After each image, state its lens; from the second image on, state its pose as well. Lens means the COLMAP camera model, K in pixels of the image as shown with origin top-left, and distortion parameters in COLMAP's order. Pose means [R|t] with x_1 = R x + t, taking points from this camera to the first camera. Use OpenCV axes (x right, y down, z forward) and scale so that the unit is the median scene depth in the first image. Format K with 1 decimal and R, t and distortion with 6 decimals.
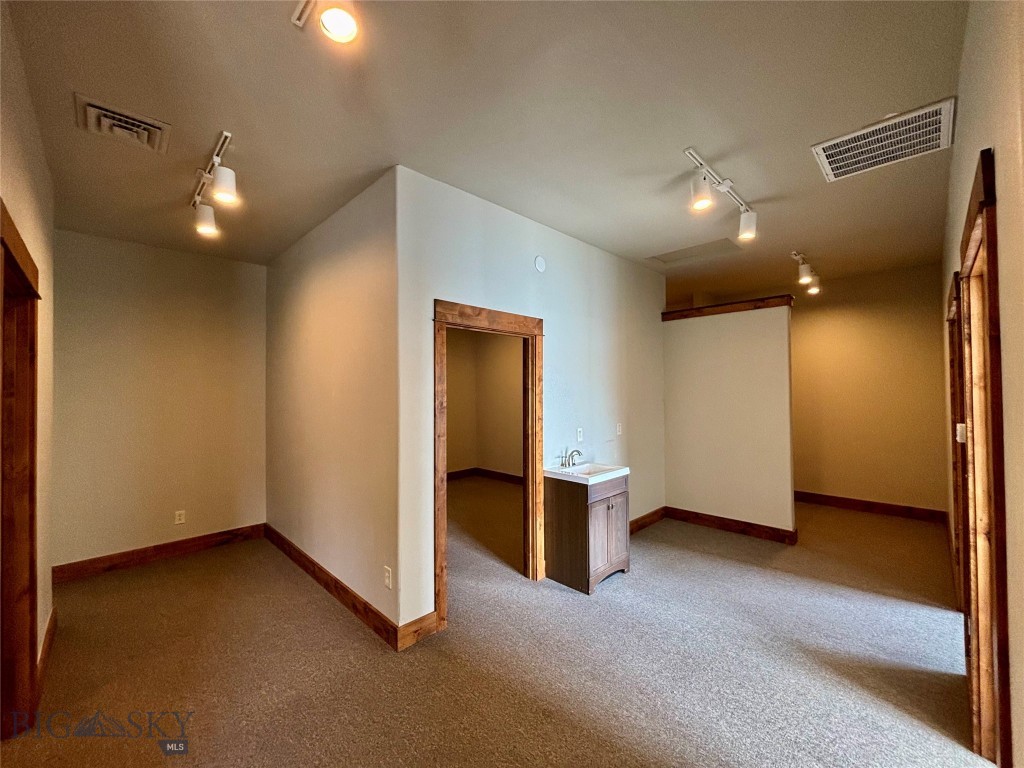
lens RADIAL K [[414.5, 0, 510.5], [0, 414.5, 386.3], [0, 0, 1]] dist [0.002813, -0.000814]
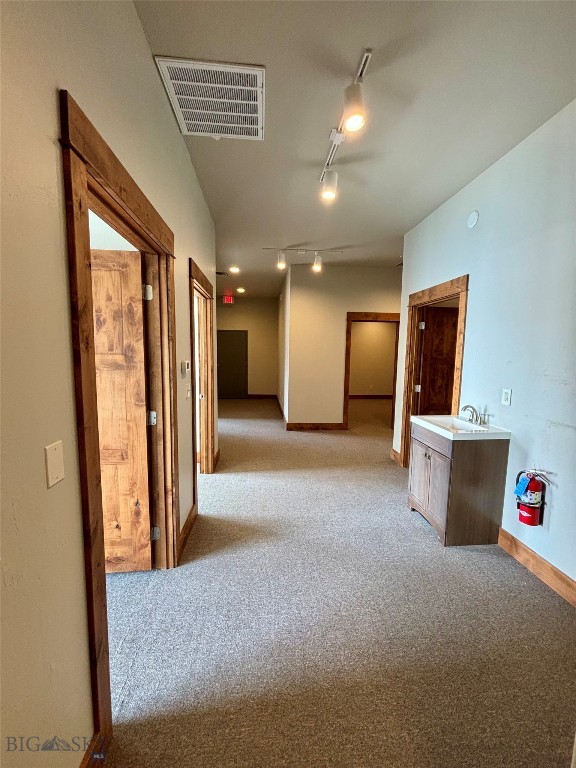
lens RADIAL K [[310.8, 0, 288.8], [0, 310.8, 381.3], [0, 0, 1]] dist [0.002813, -0.000814]
pose [[-0.635095, 0.079610, -0.768320, 1.071557], [0.002908, 0.994914, 0.100685, 0.029491], [0.772428, 0.061710, -0.632097, 1.251726]]
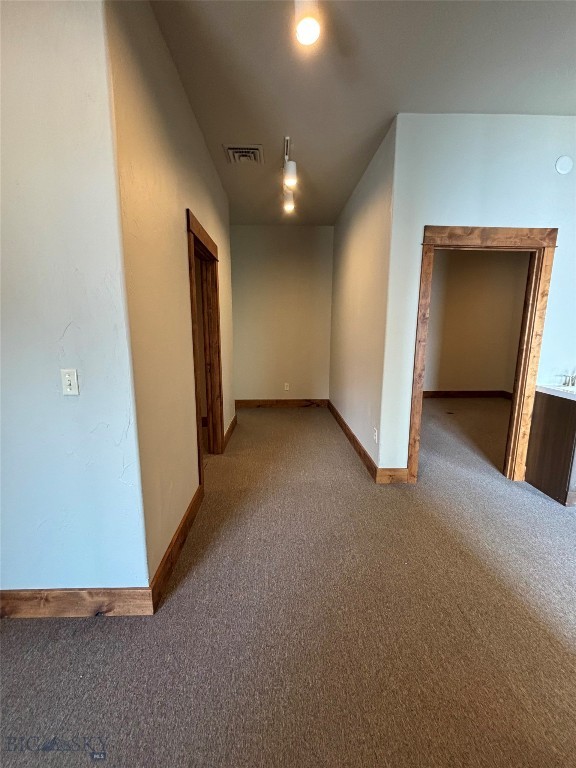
lens RADIAL K [[335.6, 0, 291.6], [0, 335.6, 394.9], [0, 0, 1]] dist [-0.010659, 0.001686]
pose [[0.728189, 0.139230, -0.671085, 0.214694], [-0.001362, 0.979441, 0.201726, 0.063707], [0.685375, -0.145980, 0.713408, -0.024430]]
